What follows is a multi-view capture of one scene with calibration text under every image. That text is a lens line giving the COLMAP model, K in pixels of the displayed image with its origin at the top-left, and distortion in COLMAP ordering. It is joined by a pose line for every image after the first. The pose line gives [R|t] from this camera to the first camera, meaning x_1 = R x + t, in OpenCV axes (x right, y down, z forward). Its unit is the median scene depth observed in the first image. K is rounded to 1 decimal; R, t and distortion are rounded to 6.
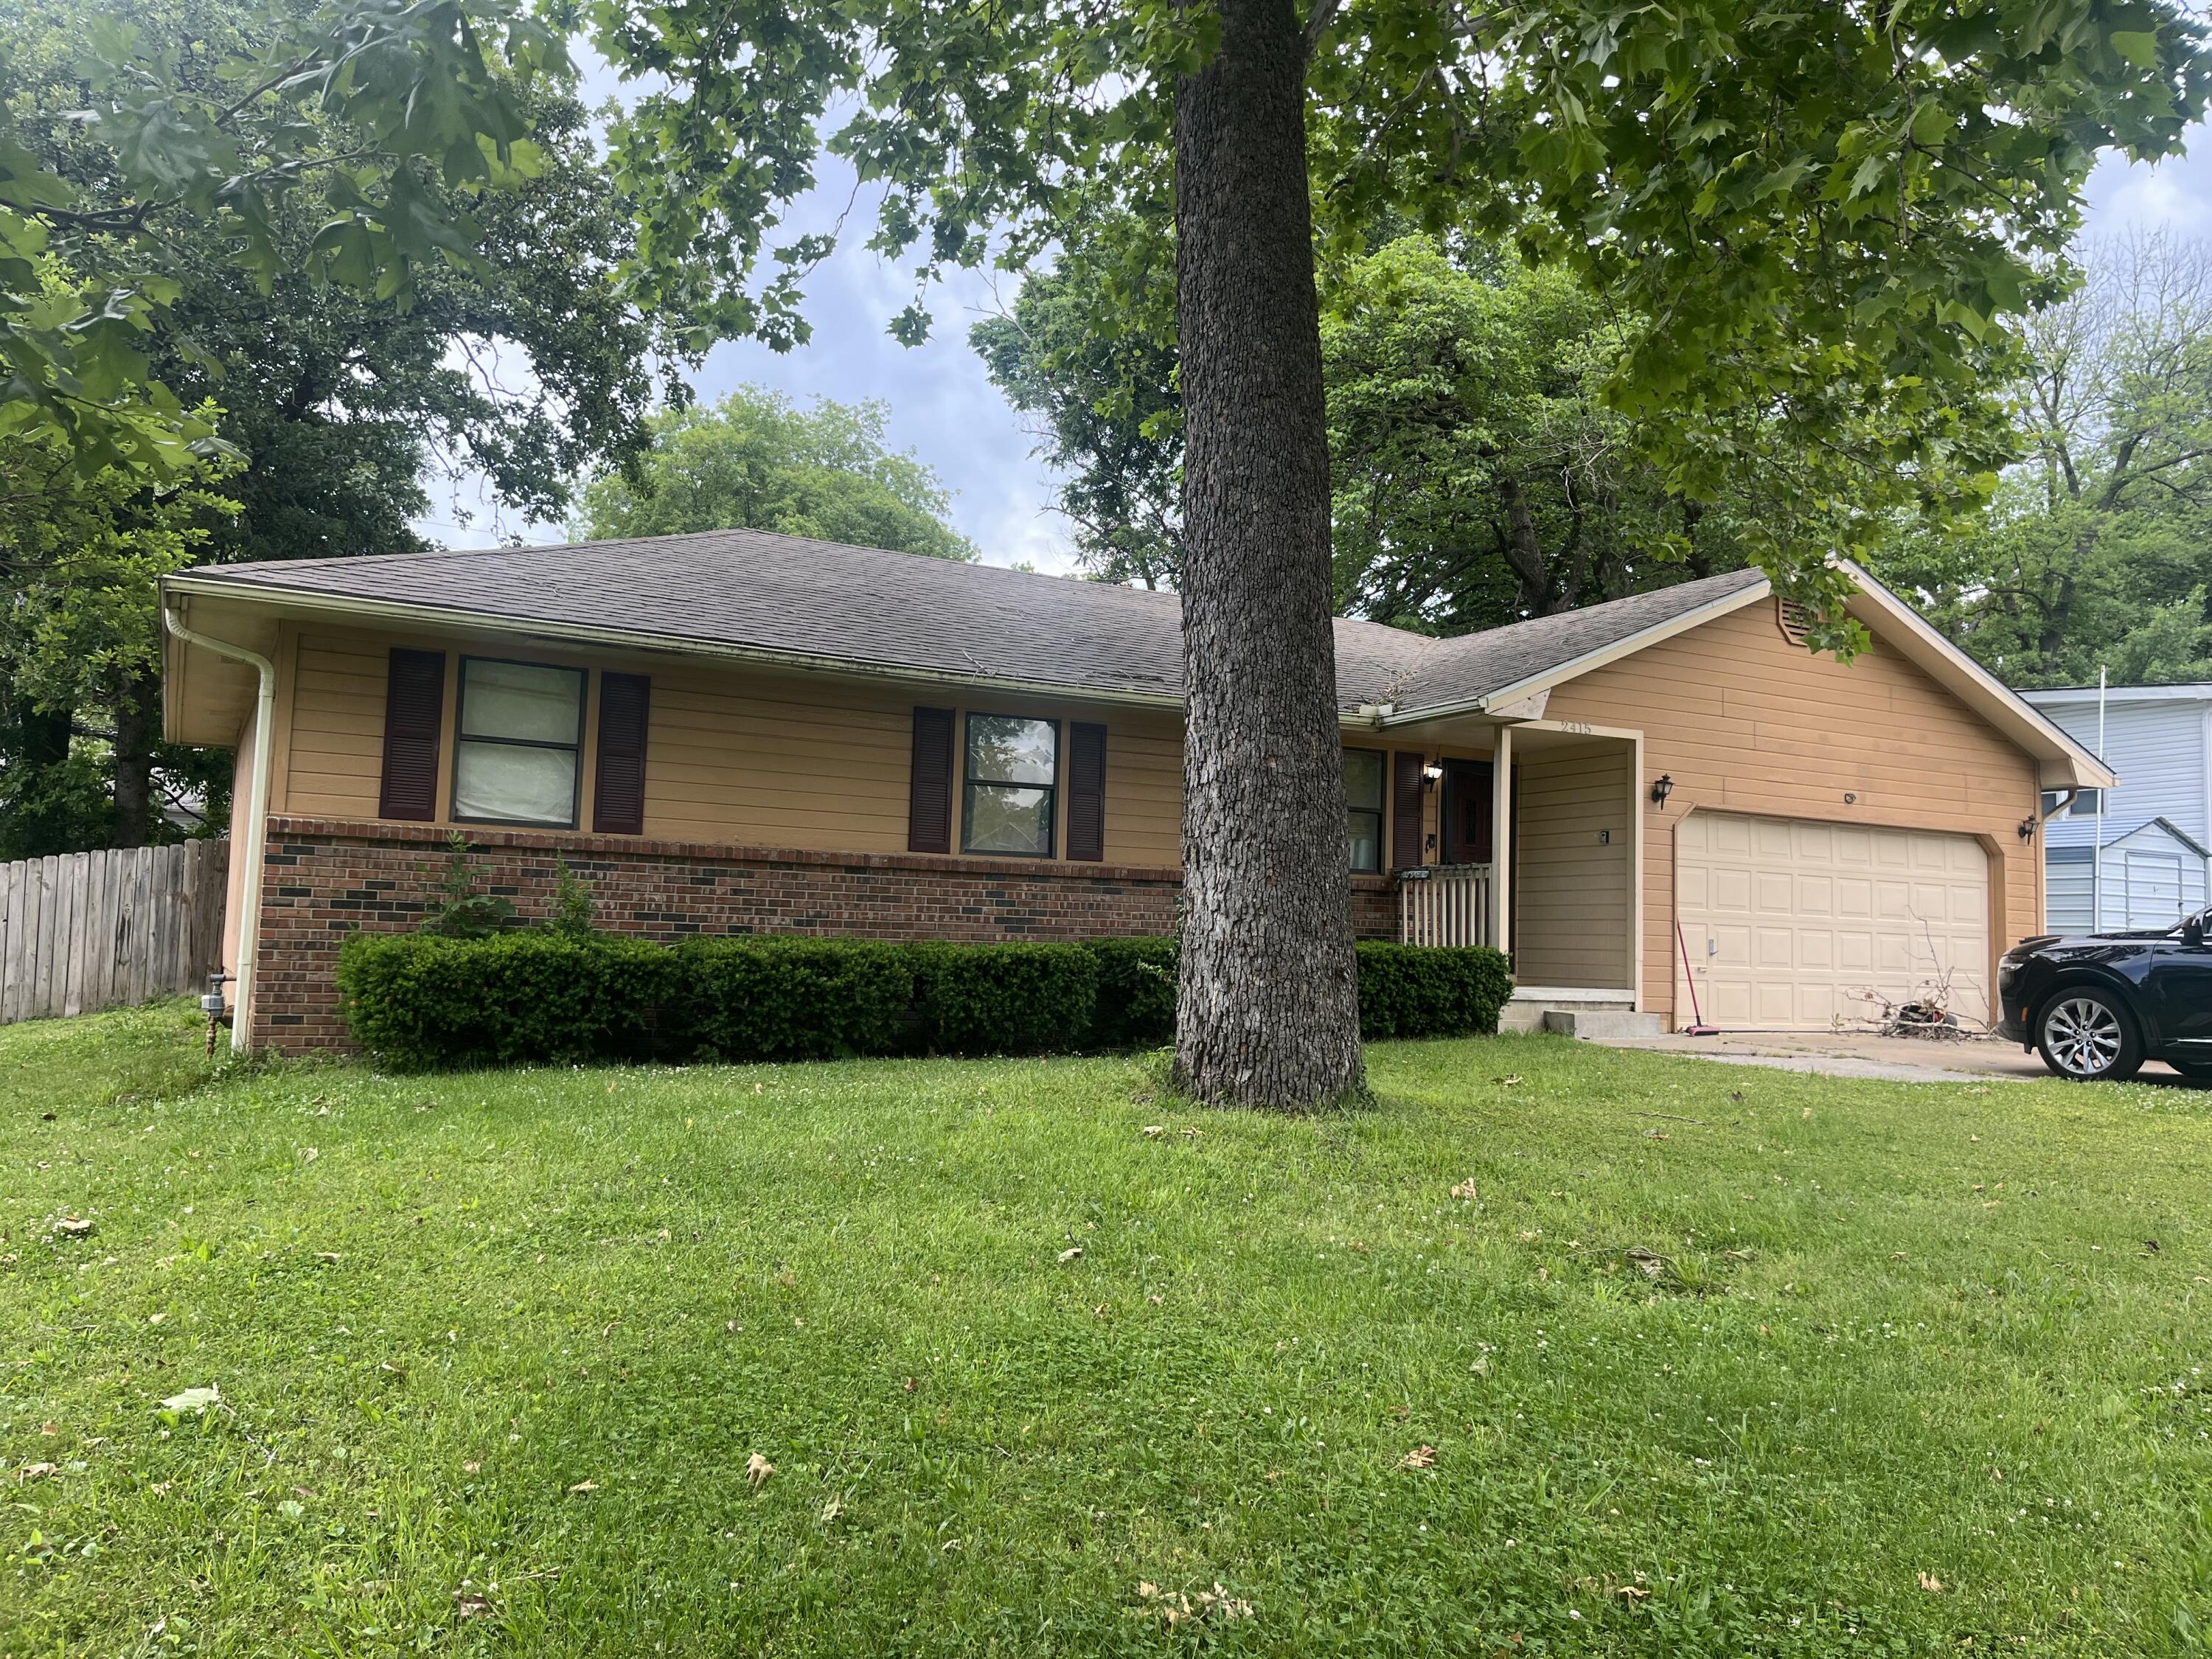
lens RADIAL K [[1675.2, 0, 1130.0], [0, 1675.2, 829.9], [0, 0, 1]] dist [0.053994, -0.038863]
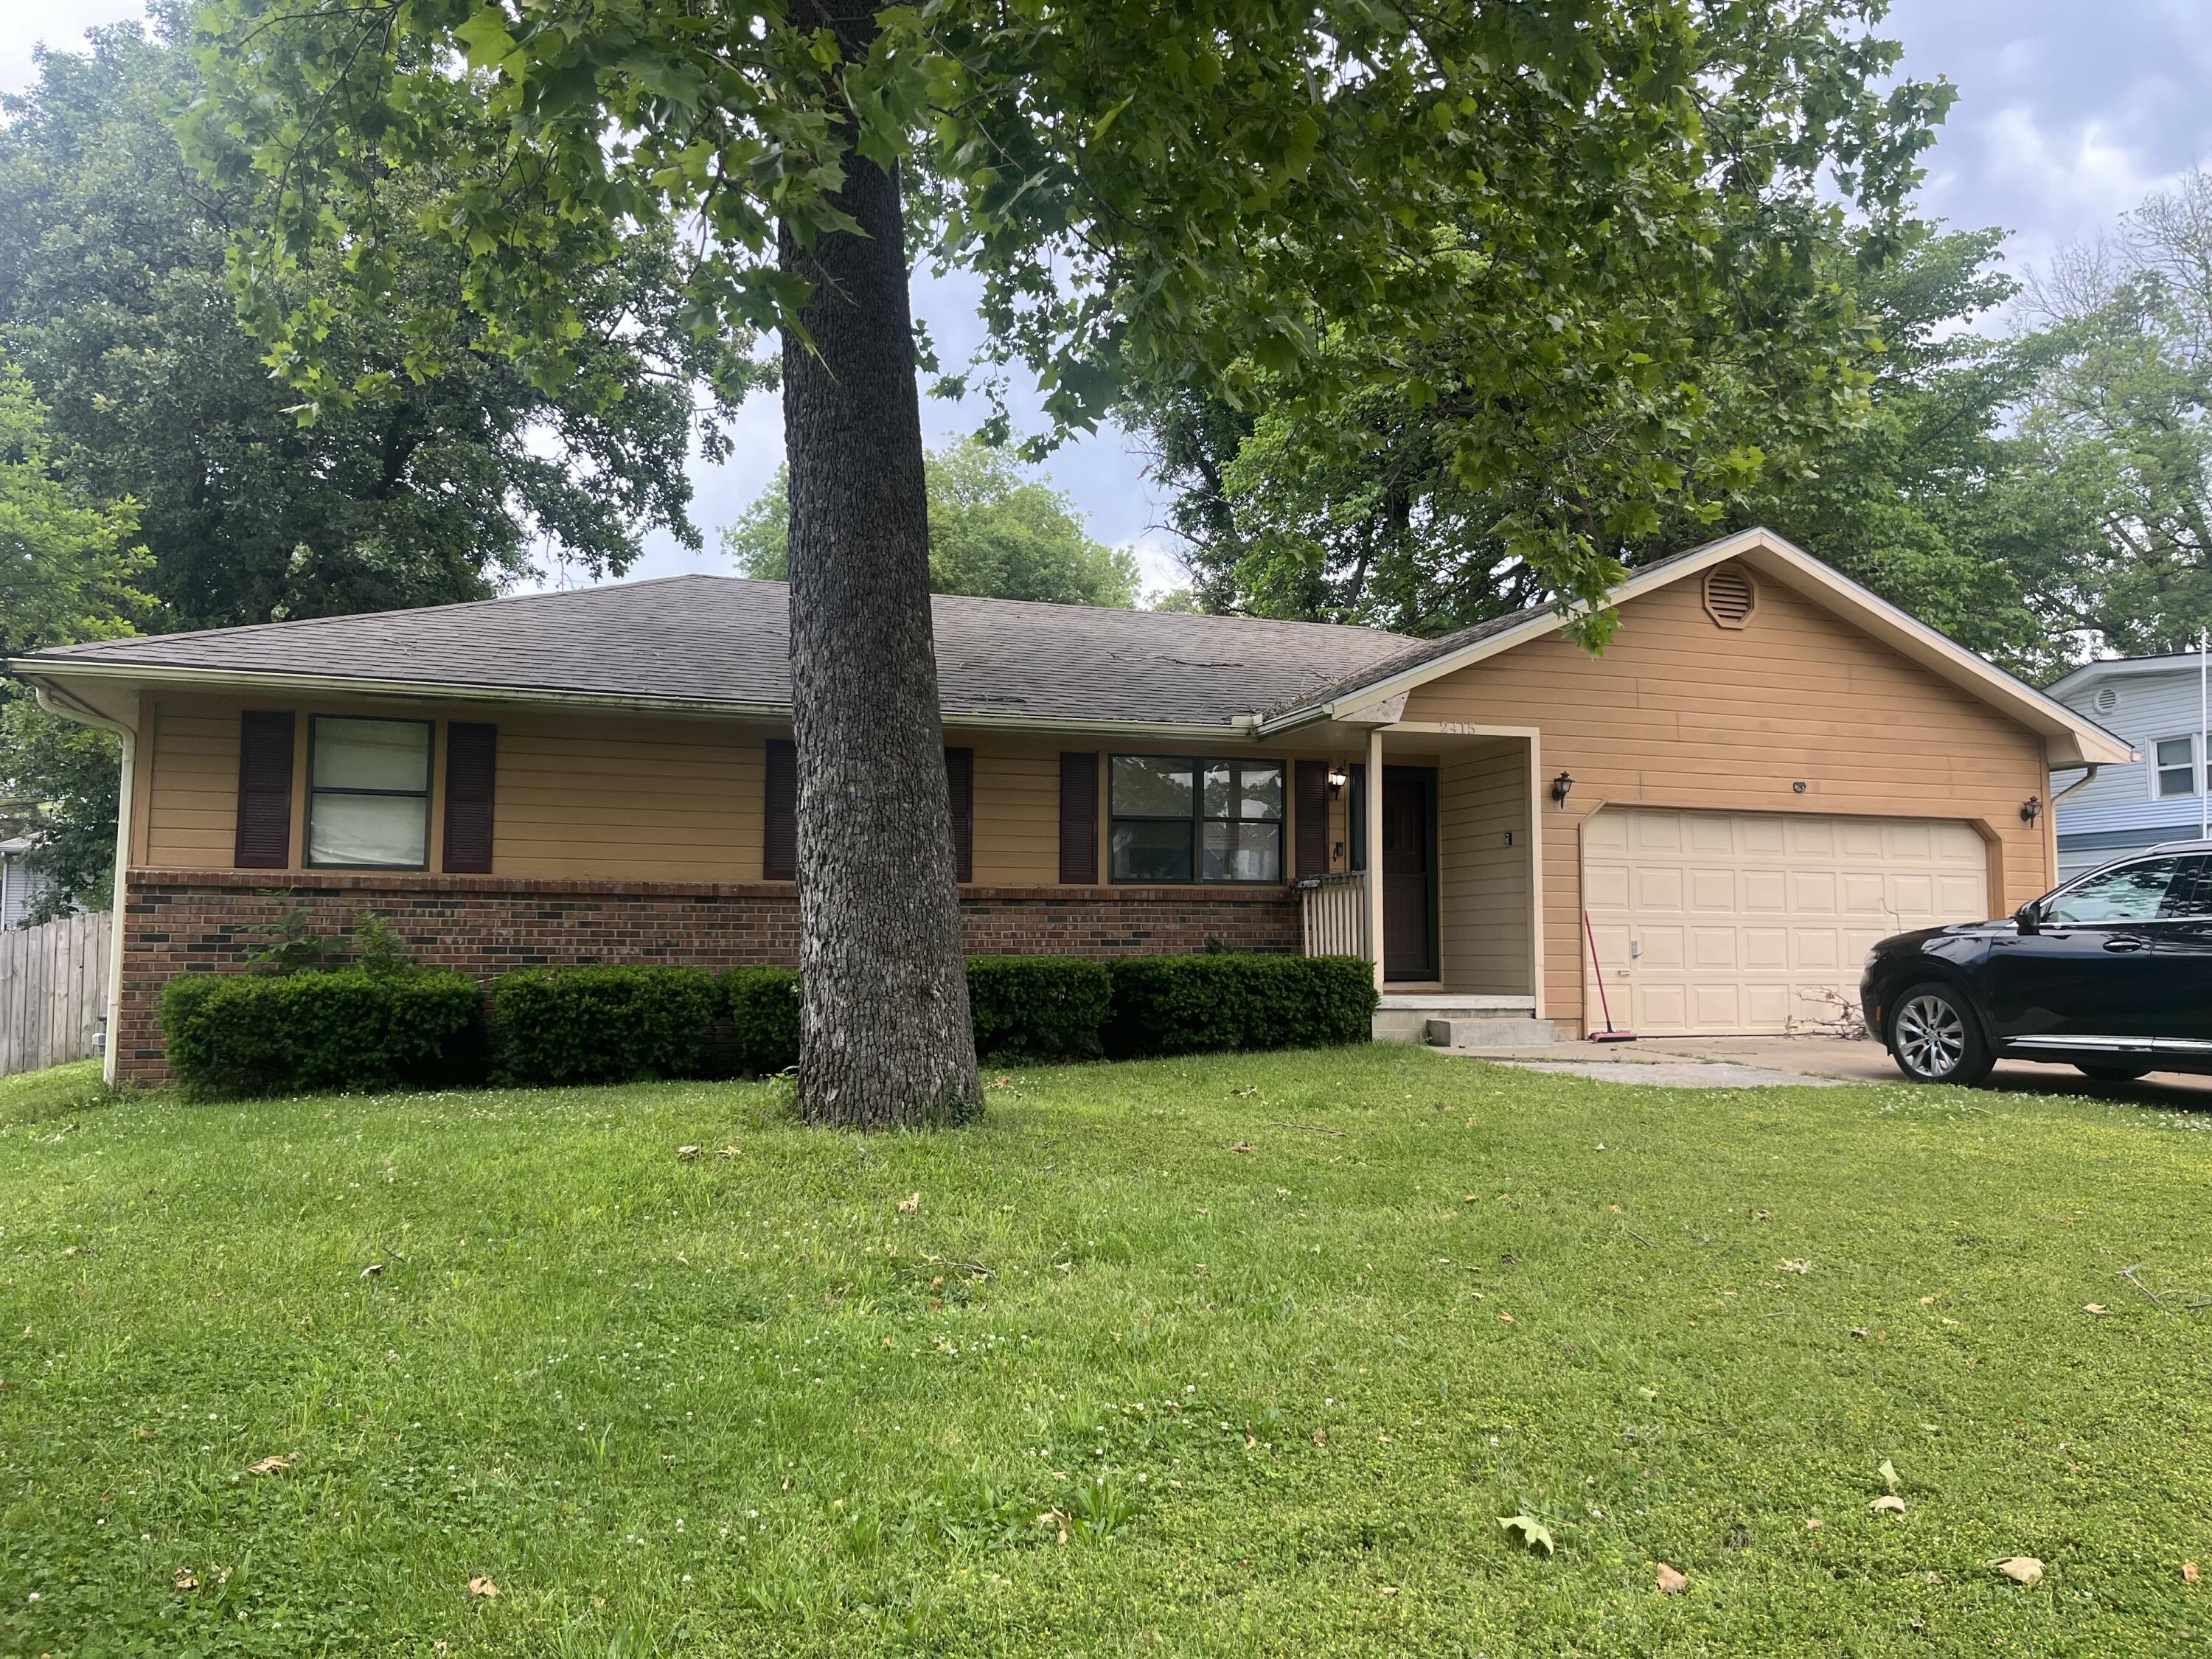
lens RADIAL K [[1675.2, 0, 1130.0], [0, 1675.2, 829.9], [0, 0, 1]] dist [0.053994, -0.038863]
pose [[0.987090, -0.038517, -0.155466, 0.270464], [0.037232, 0.999244, -0.011175, 0.002312], [0.155779, 0.005242, 0.987778, 0.011240]]
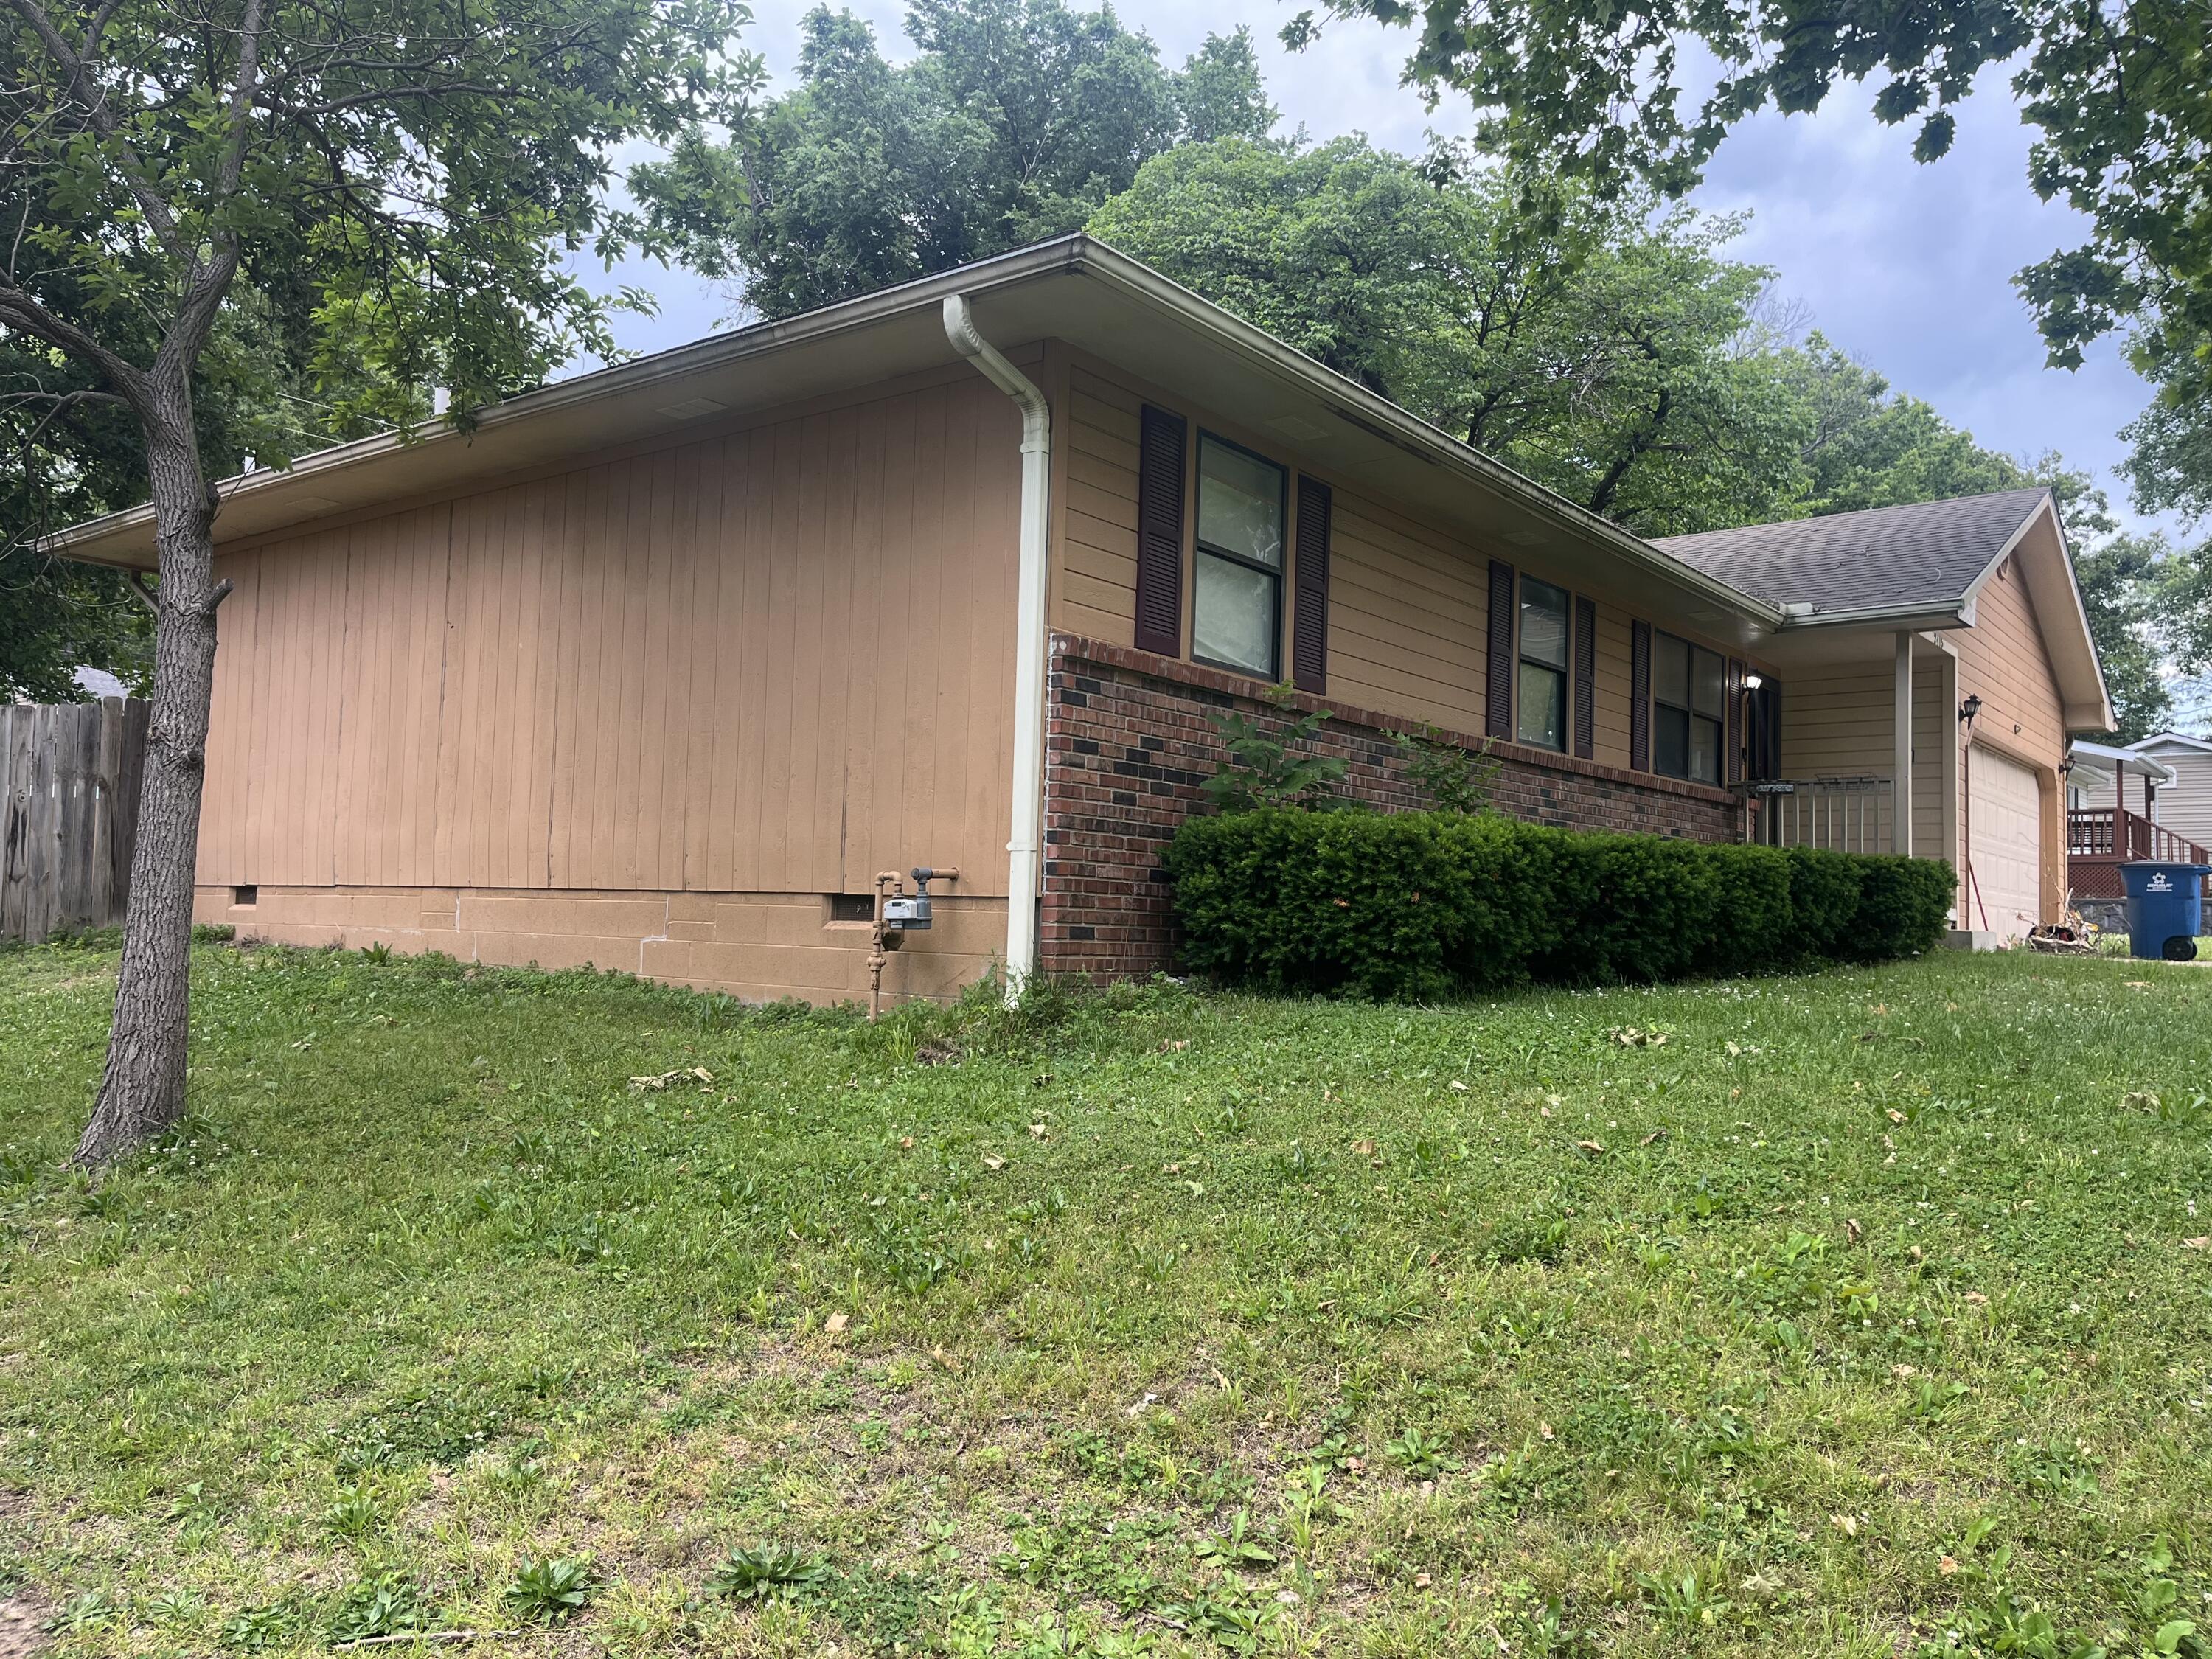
lens RADIAL K [[1675.2, 0, 1130.0], [0, 1675.2, 829.9], [0, 0, 1]] dist [0.053994, -0.038863]
pose [[0.918755, 0.016881, 0.394467, -0.661006], [-0.027164, 0.999421, 0.020496, 0.049709], [-0.393892, -0.029546, 0.918682, 0.330498]]
